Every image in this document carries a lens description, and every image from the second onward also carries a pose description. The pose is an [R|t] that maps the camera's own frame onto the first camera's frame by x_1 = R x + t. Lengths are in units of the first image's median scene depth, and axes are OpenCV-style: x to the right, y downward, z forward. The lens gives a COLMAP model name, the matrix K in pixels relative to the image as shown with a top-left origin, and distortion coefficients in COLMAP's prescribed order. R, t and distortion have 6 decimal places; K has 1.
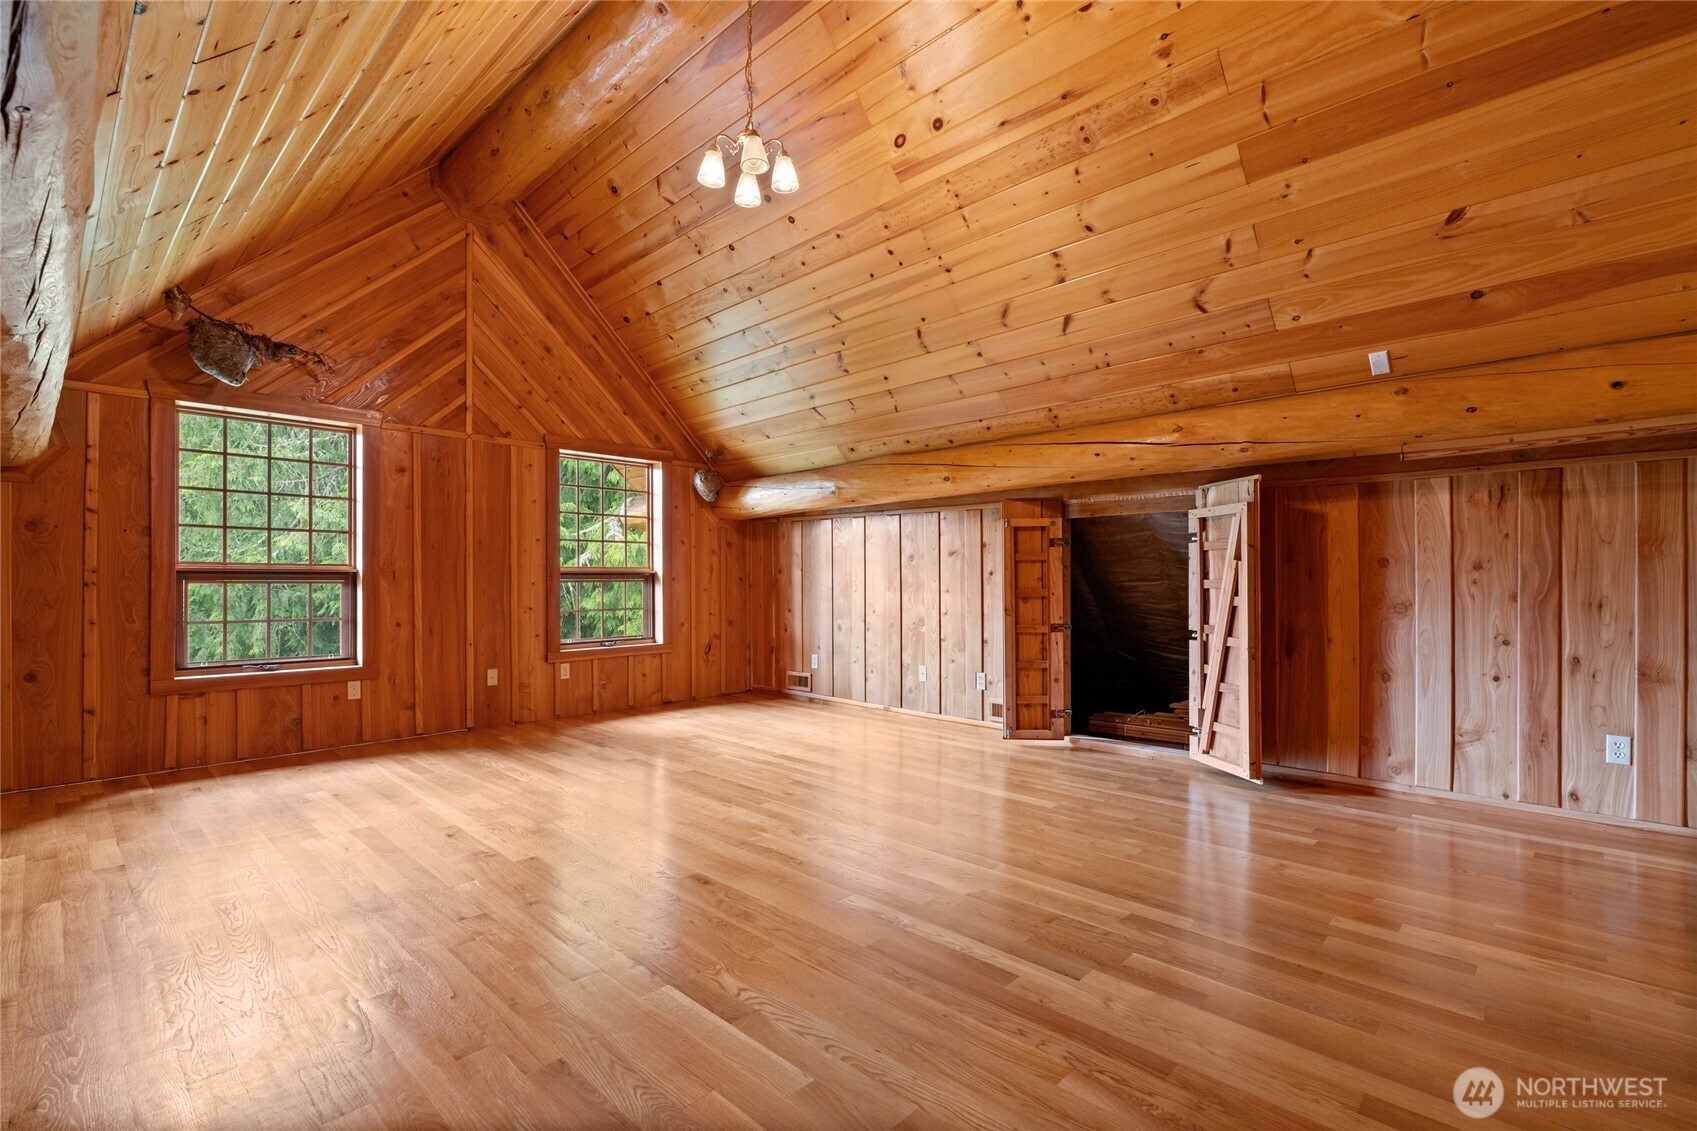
lens RADIAL K [[778.9, 0, 845.8], [0, 778.9, 570.7], [0, 0, 1]] dist [-0.005676, 0.002349]
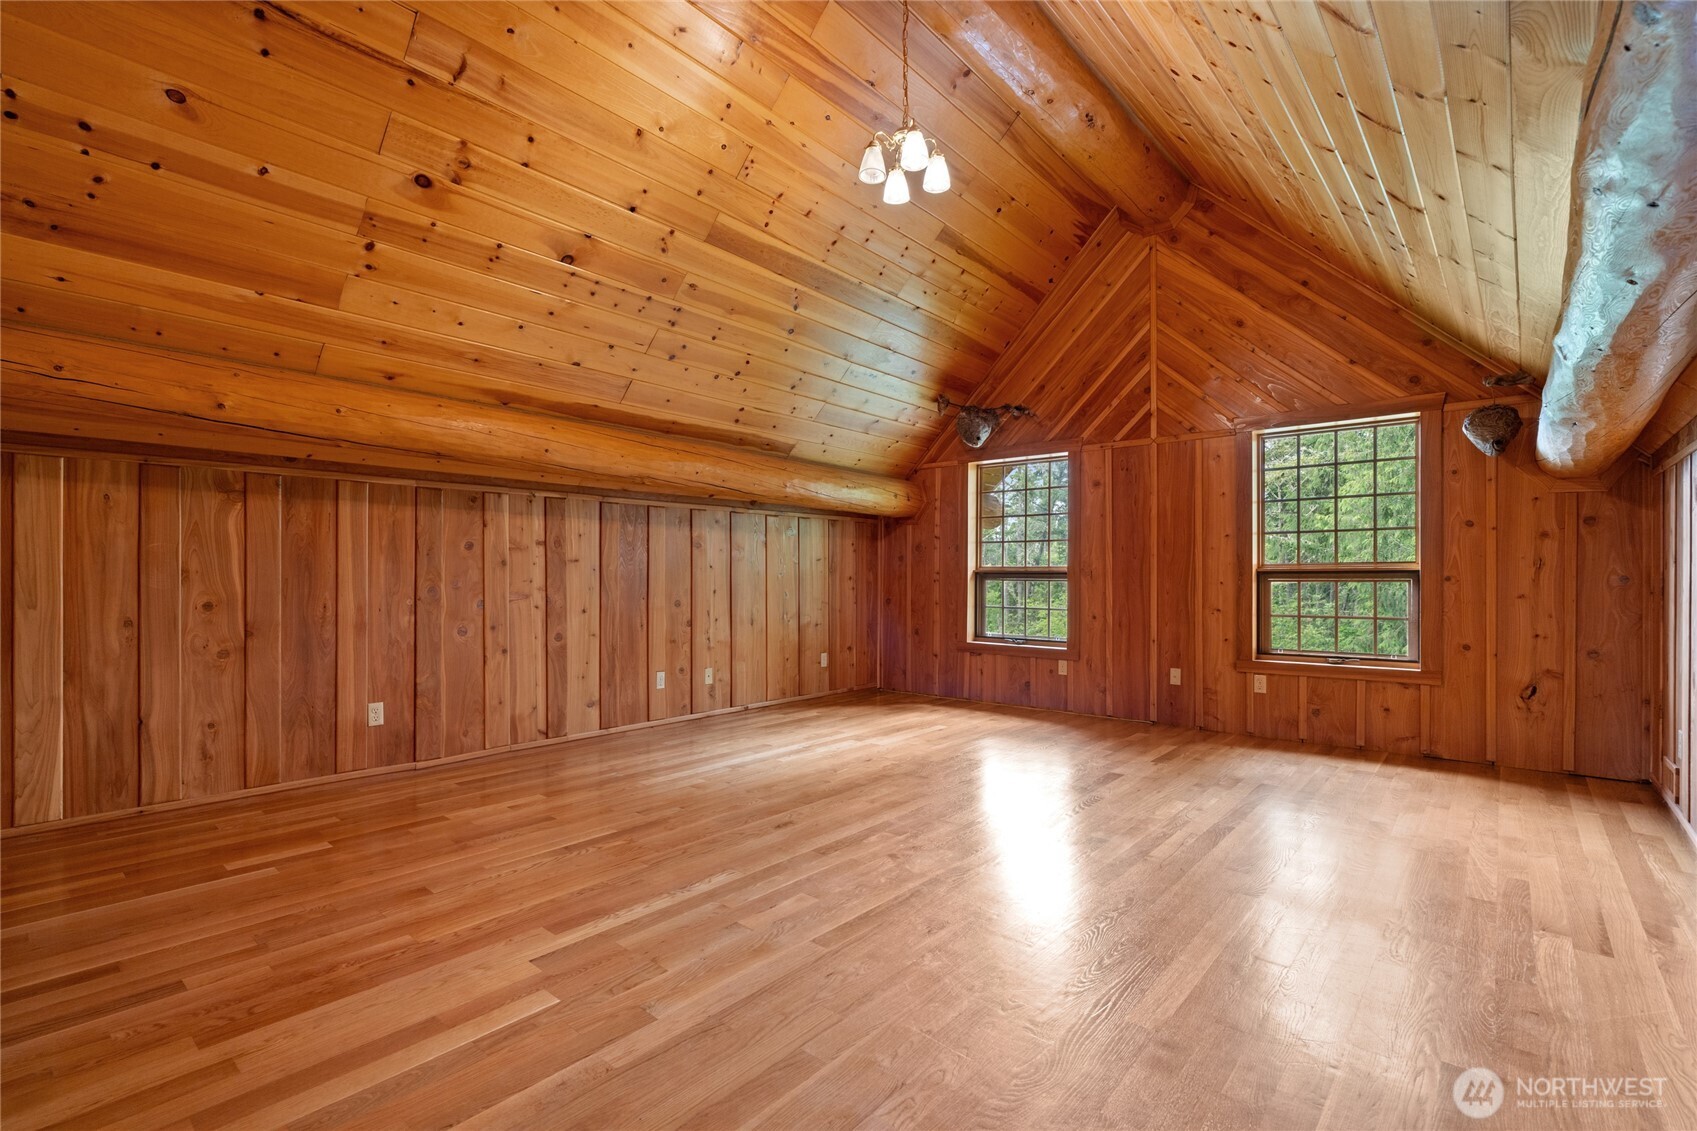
lens RADIAL K [[778.9, 0, 845.0], [0, 778.9, 575.8], [0, 0, 1]] dist [-0.005676, 0.002349]
pose [[0.029803, -0.000061, -0.999556, 0.533400], [0.009517, 0.999955, 0.000222, 0.003097], [0.999510, -0.009520, 0.029802, 0.546847]]
